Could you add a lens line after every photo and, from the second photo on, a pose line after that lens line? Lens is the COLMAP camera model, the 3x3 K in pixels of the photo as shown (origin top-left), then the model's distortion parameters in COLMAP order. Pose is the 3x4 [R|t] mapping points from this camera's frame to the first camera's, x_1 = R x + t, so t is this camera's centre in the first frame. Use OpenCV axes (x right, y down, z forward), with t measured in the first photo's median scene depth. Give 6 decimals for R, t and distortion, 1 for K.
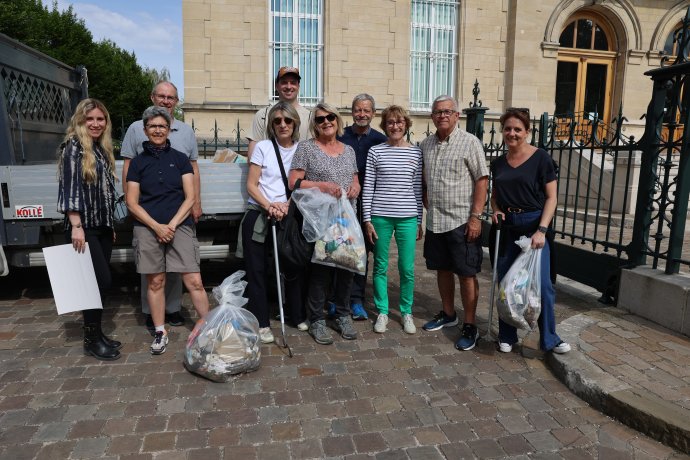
lens RADIAL K [[465.9, 0, 345.0], [0, 465.9, 230.0], [0, 0, 1]] dist [-0.104534, 0.077565]
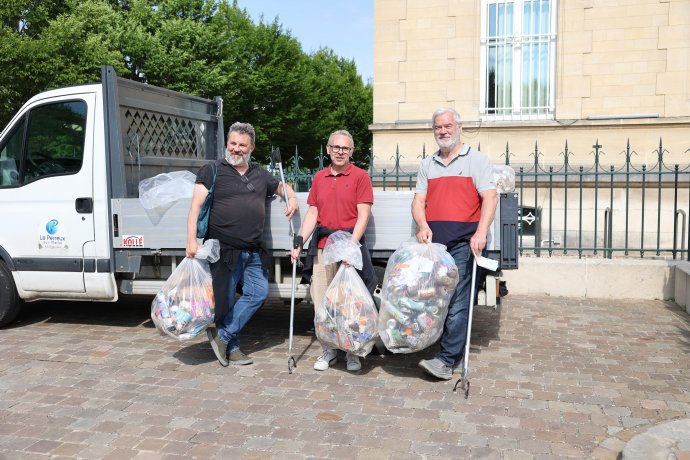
lens RADIAL K [[644.5, 0, 332.4], [0, 644.5, 232.7], [0, 0, 1]] dist [-0.053860, 0.104998]
pose [[0.896016, 0.015366, -0.443756, 0.095493], [-0.054514, 0.995647, -0.075597, 0.006772], [0.440663, 0.091927, 0.892953, -0.035439]]
